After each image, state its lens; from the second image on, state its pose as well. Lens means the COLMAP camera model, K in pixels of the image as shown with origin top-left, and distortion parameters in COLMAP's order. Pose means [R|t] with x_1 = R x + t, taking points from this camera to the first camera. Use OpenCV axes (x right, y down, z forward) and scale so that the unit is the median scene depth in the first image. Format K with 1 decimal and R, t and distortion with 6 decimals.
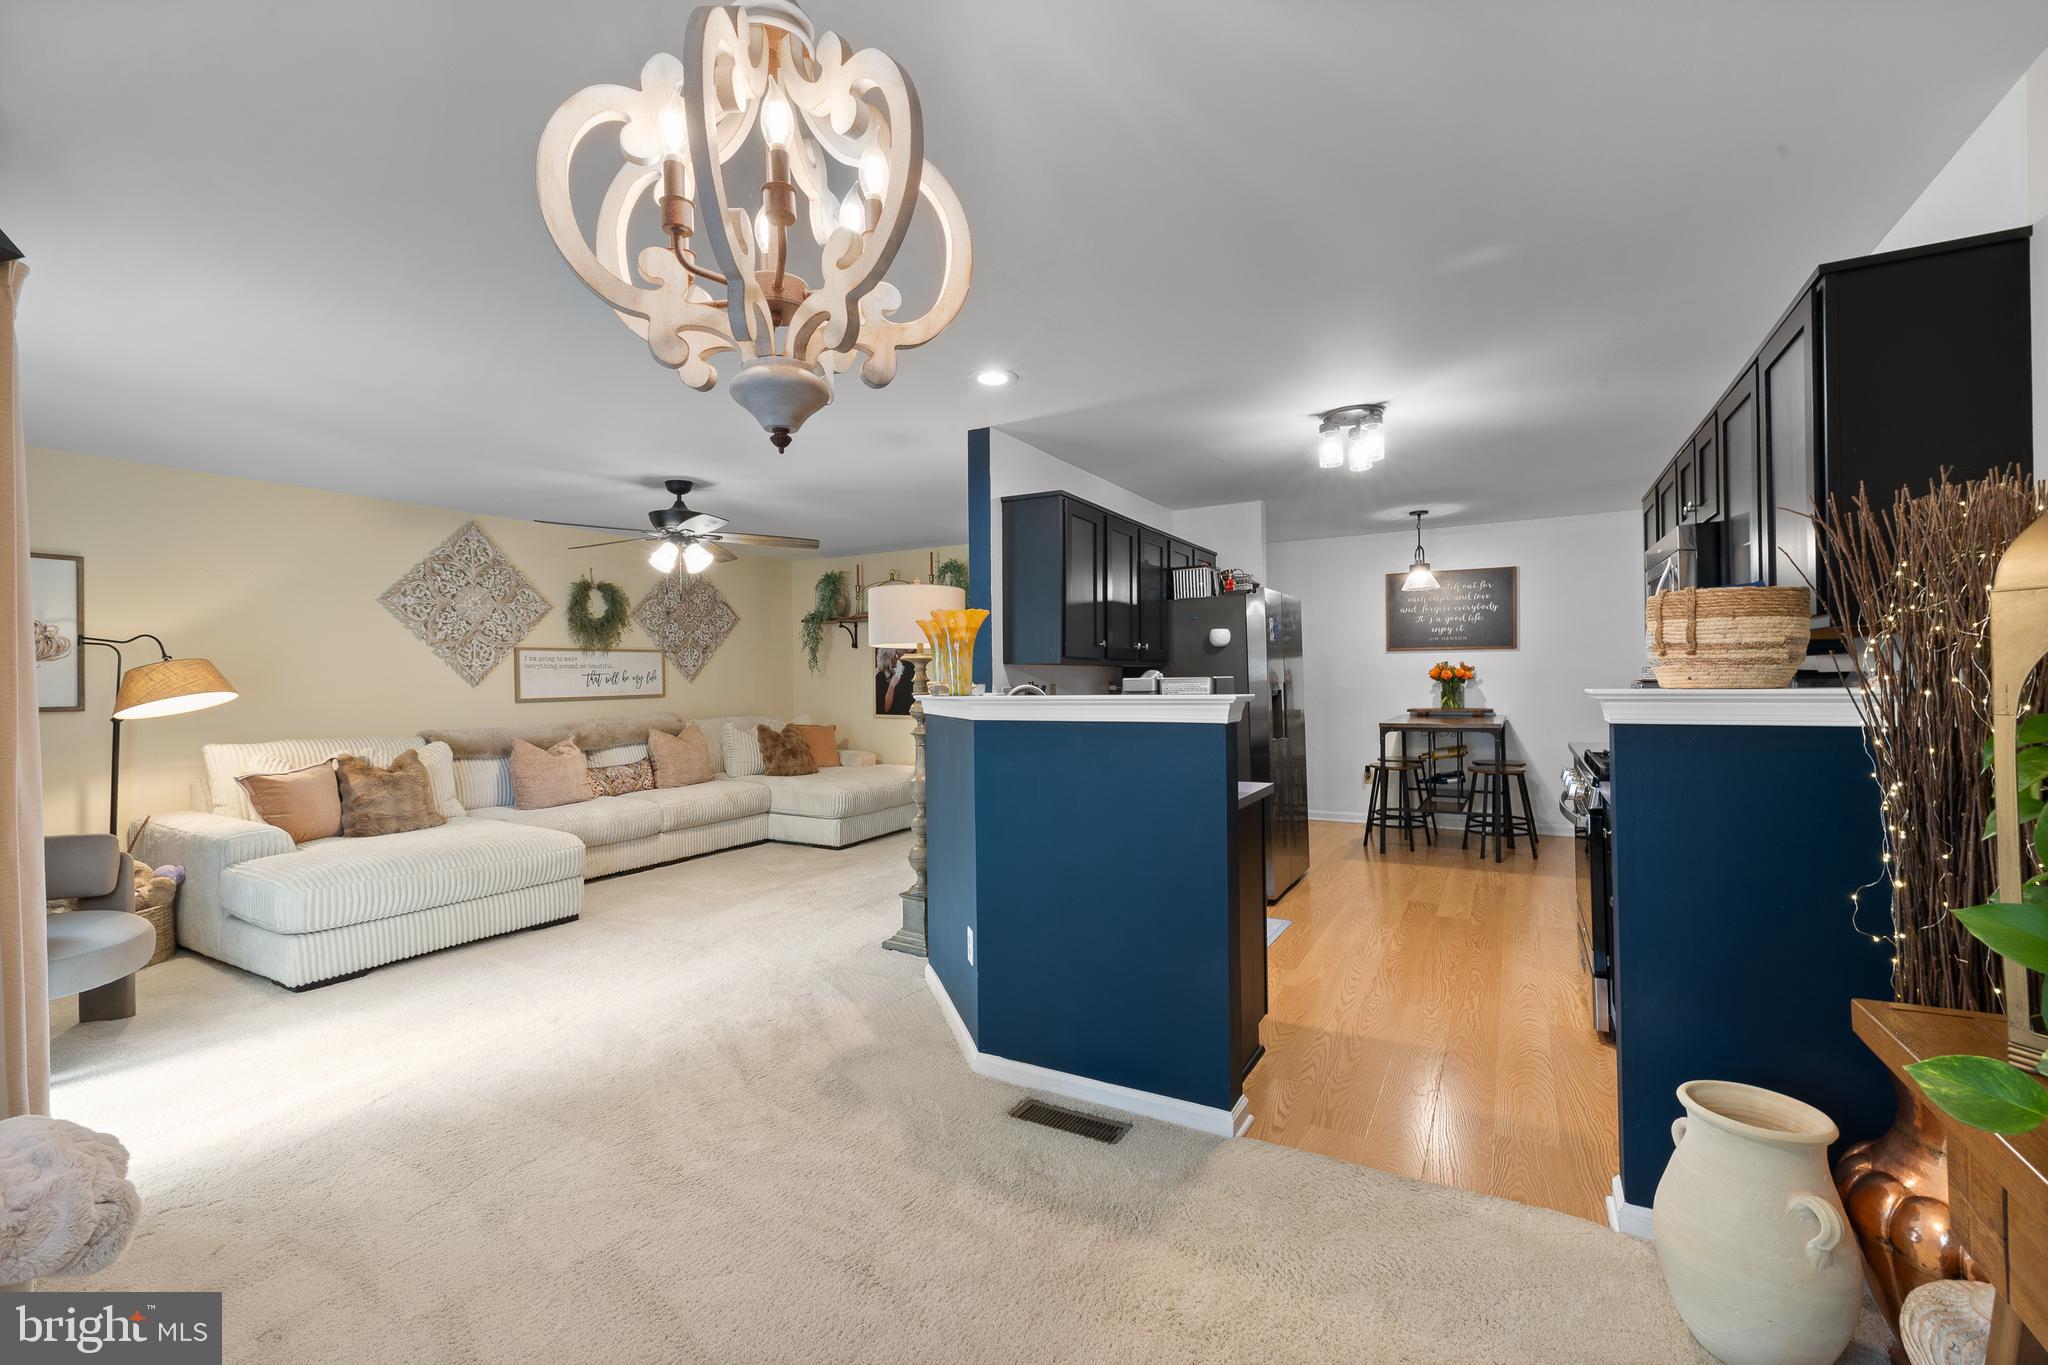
lens RADIAL K [[876.9, 0, 1003.8], [0, 876.9, 677.0], [0, 0, 1]] dist [-0.000487, 0.001264]
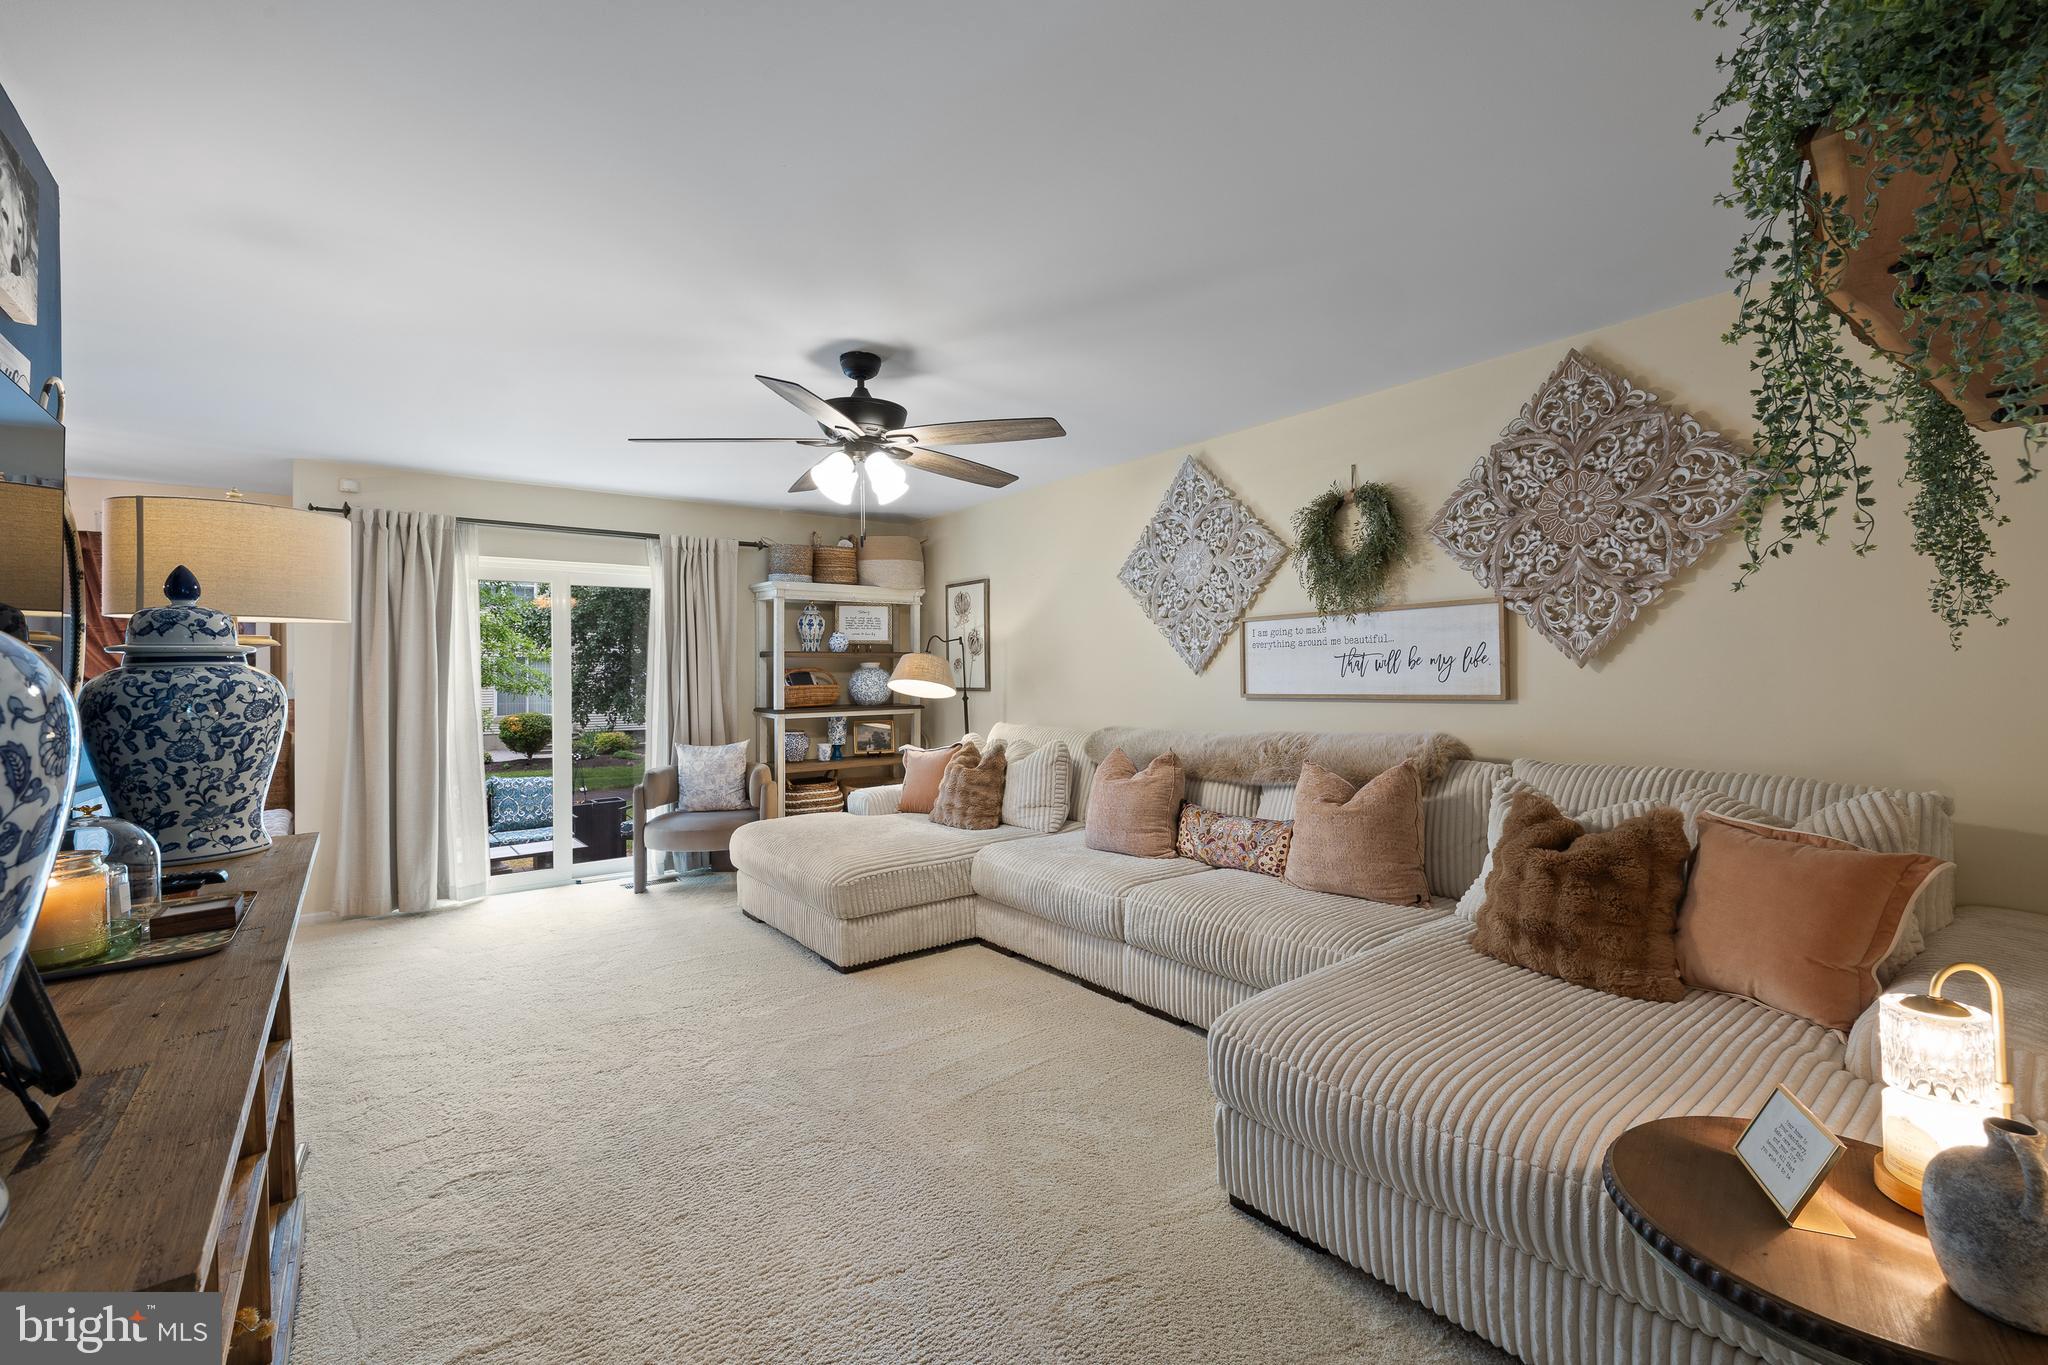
lens RADIAL K [[876.9, 0, 1036.3], [0, 876.9, 668.3], [0, 0, 1]] dist [-0.000487, 0.001264]
pose [[-0.368138, 0.002768, -0.929767, 0.124018], [0.011951, 0.999927, -0.001756, 0.003903], [0.929694, -0.011758, -0.368144, 1.017113]]
